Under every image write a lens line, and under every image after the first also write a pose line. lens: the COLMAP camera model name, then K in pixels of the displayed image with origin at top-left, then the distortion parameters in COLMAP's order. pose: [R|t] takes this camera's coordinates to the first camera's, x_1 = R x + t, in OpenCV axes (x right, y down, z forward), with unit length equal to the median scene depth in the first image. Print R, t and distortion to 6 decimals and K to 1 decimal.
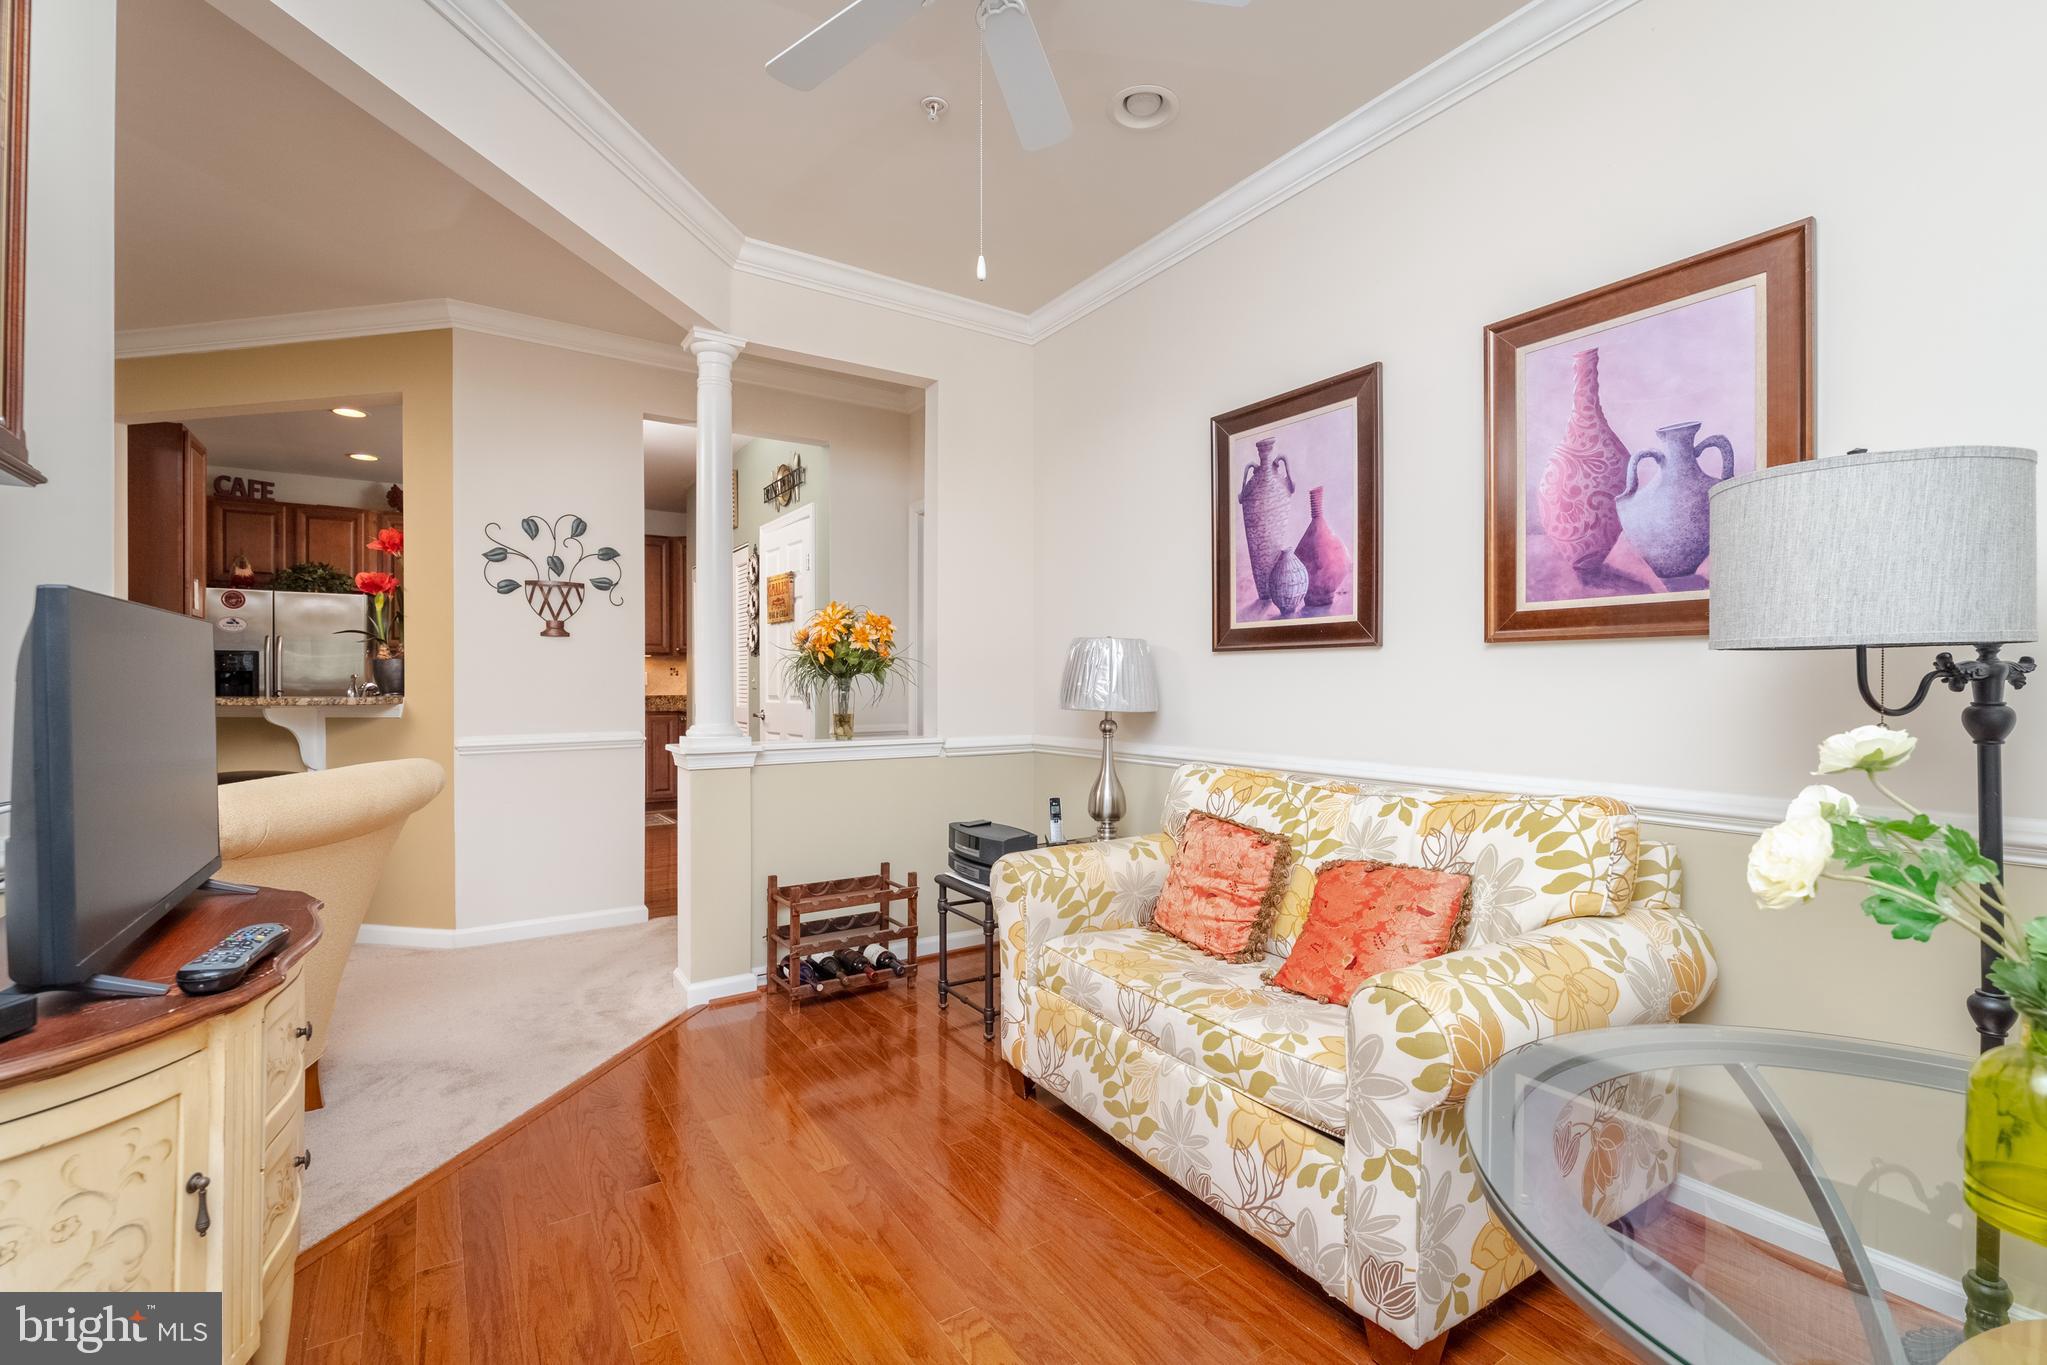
lens RADIAL K [[897.8, 0, 1023.5], [0, 897.8, 682.5], [0, 0, 1]] dist [0.000630, -0.000013]
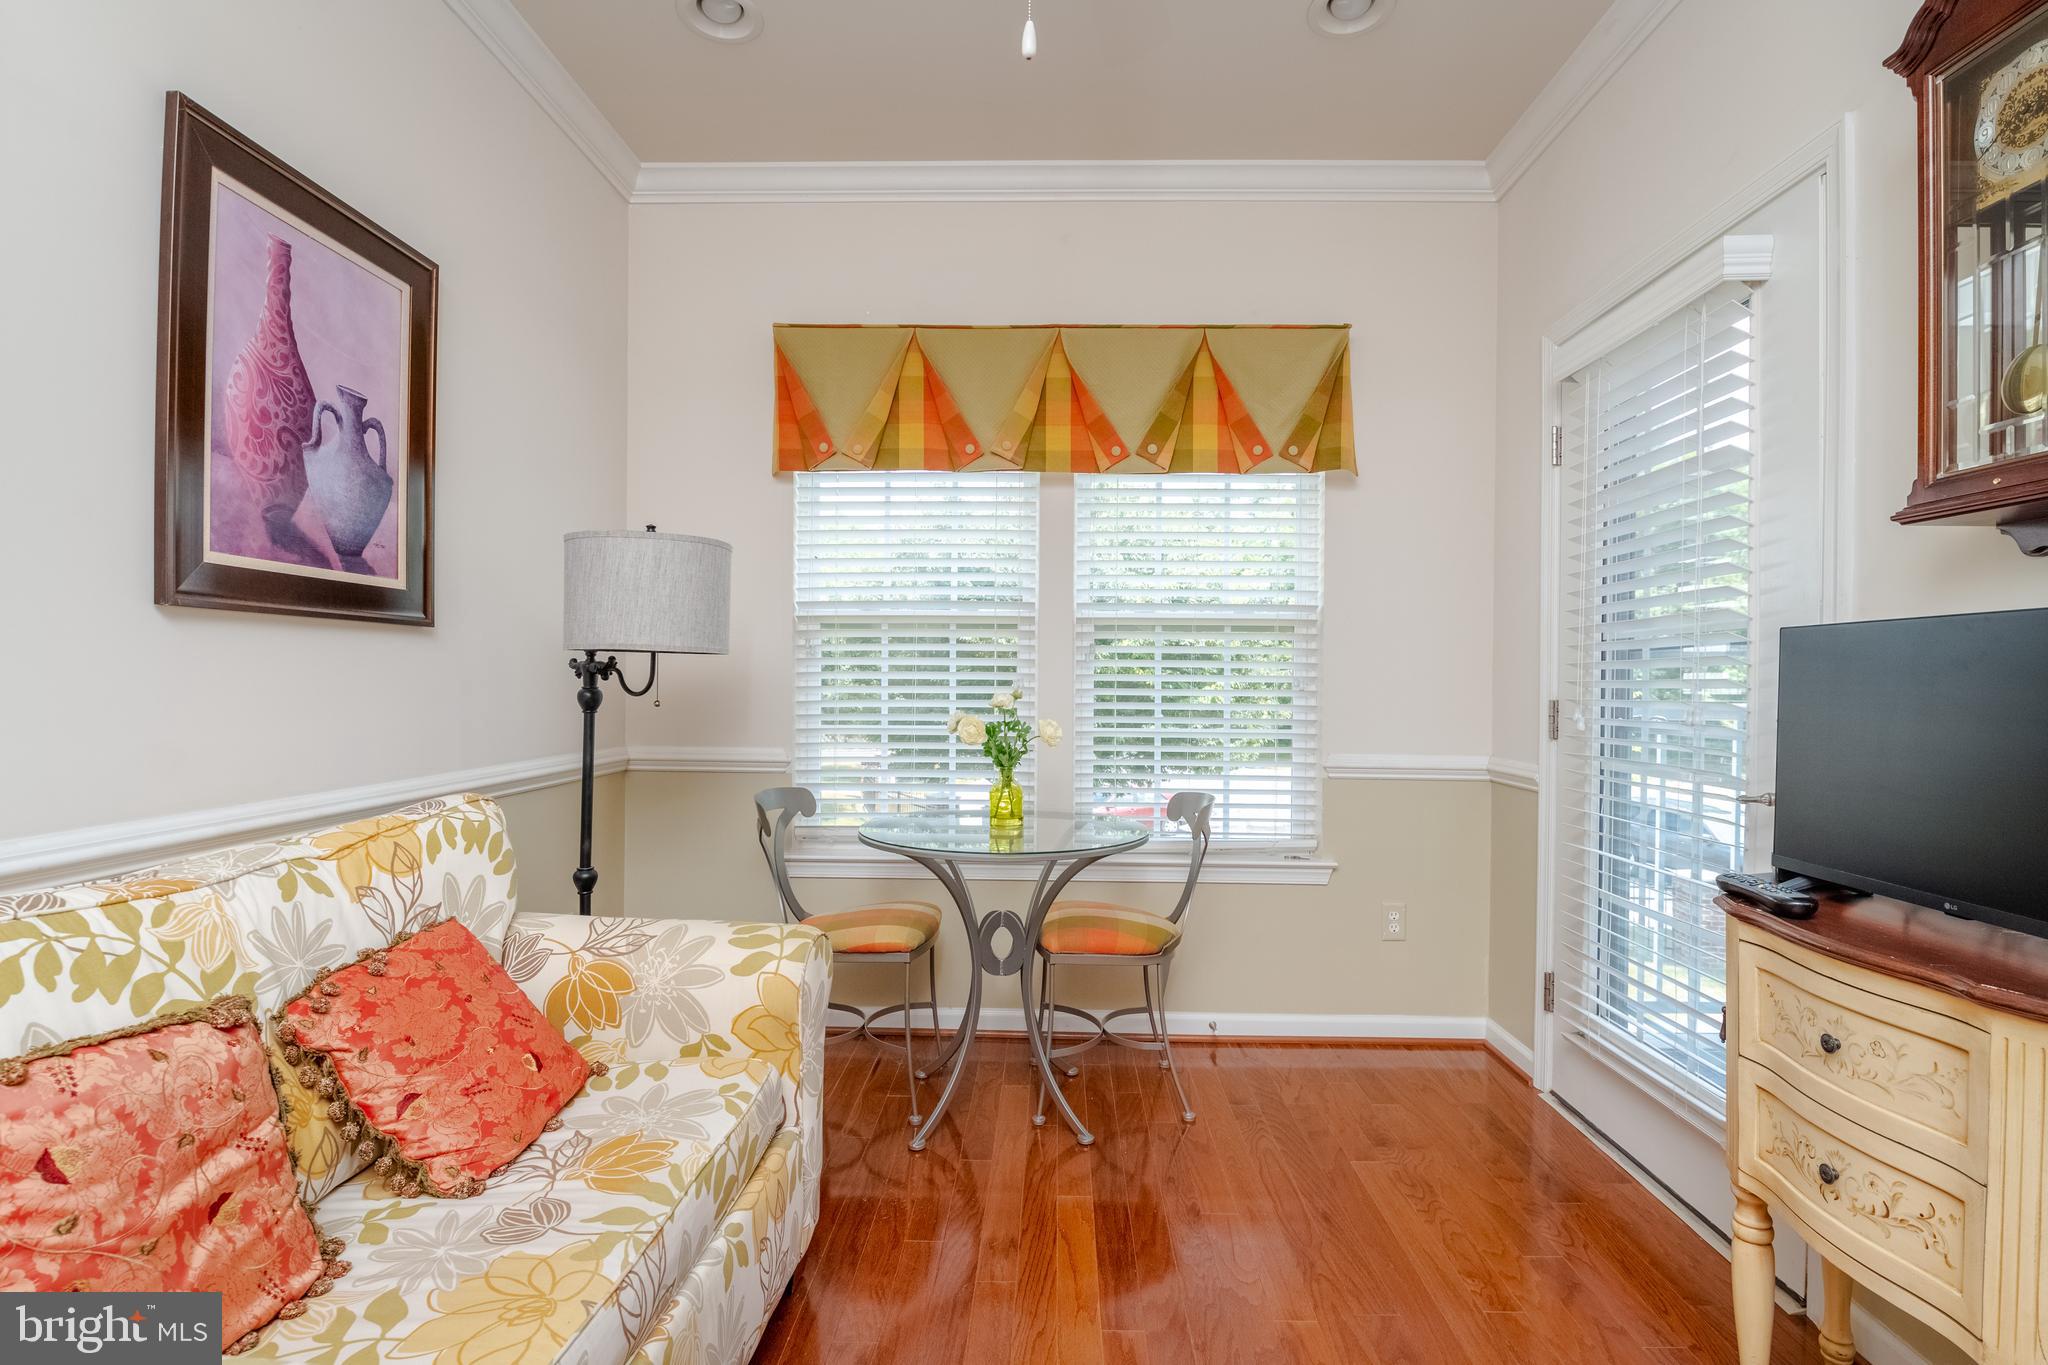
lens RADIAL K [[956.1, 0, 1033.2], [0, 956.1, 679.8], [0, 0, 1]] dist [-0.000779, -0.007202]
pose [[-0.816076, -0.008268, 0.577885, -0.380352], [-0.010033, 0.999950, 0.000138, 0.000962], [-0.577857, -0.005685, -0.816118, 1.320024]]
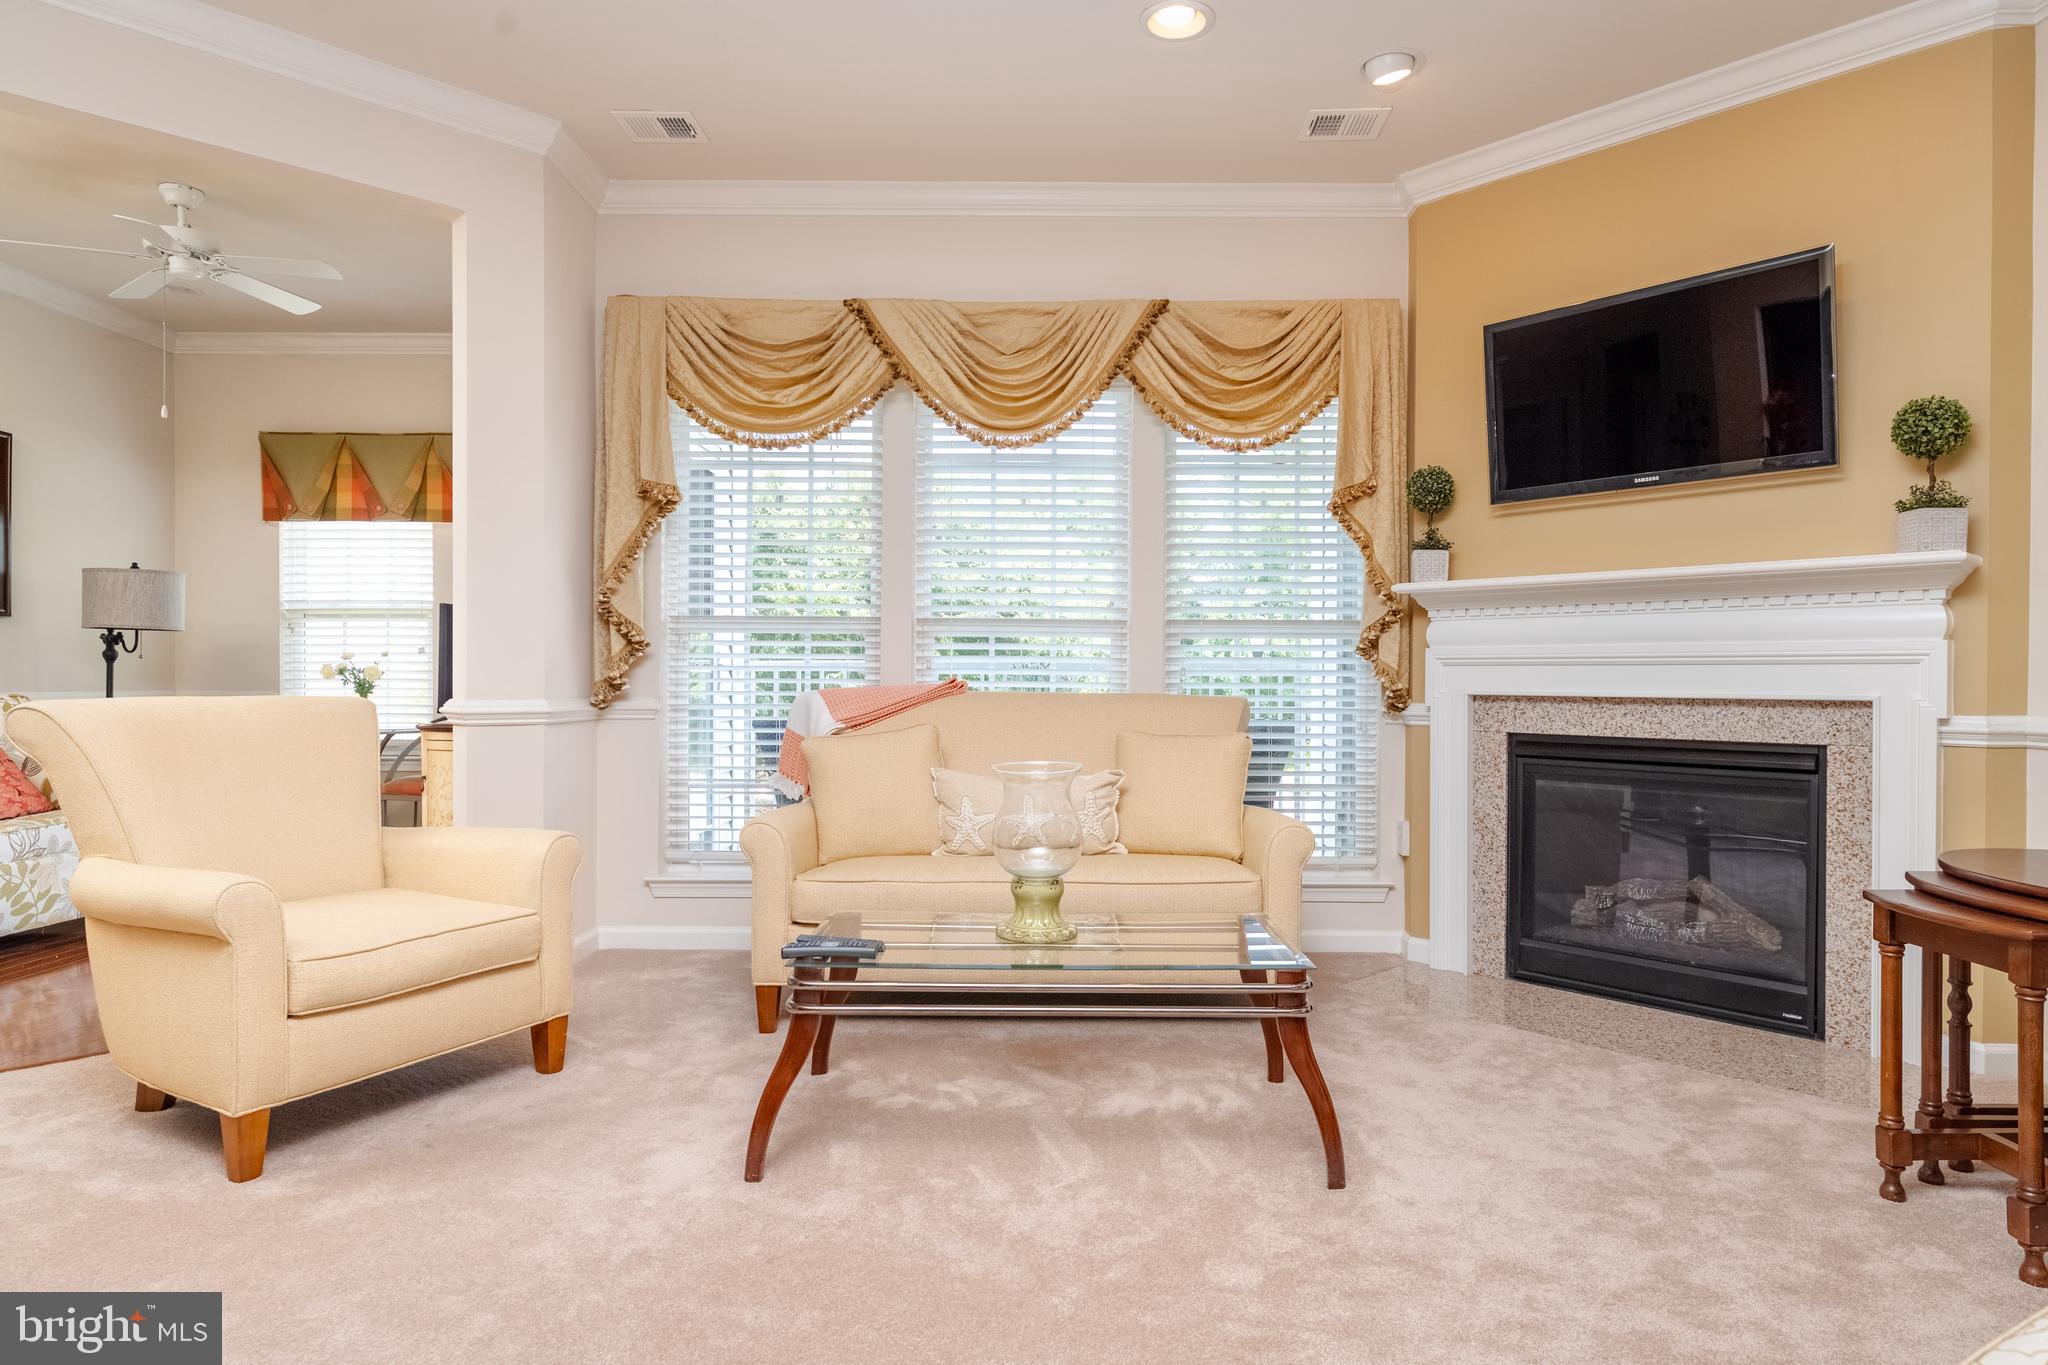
lens RADIAL K [[1168.7, 0, 1044.3], [0, 1168.7, 686.1], [0, 0, 1]] dist [0.005895, 0.000628]
pose [[-0.826879, -0.007366, 0.562331, -2.476236], [-0.004991, 0.999971, 0.005760, 0.072448], [-0.562358, 0.001956, -0.826892, 1.679323]]
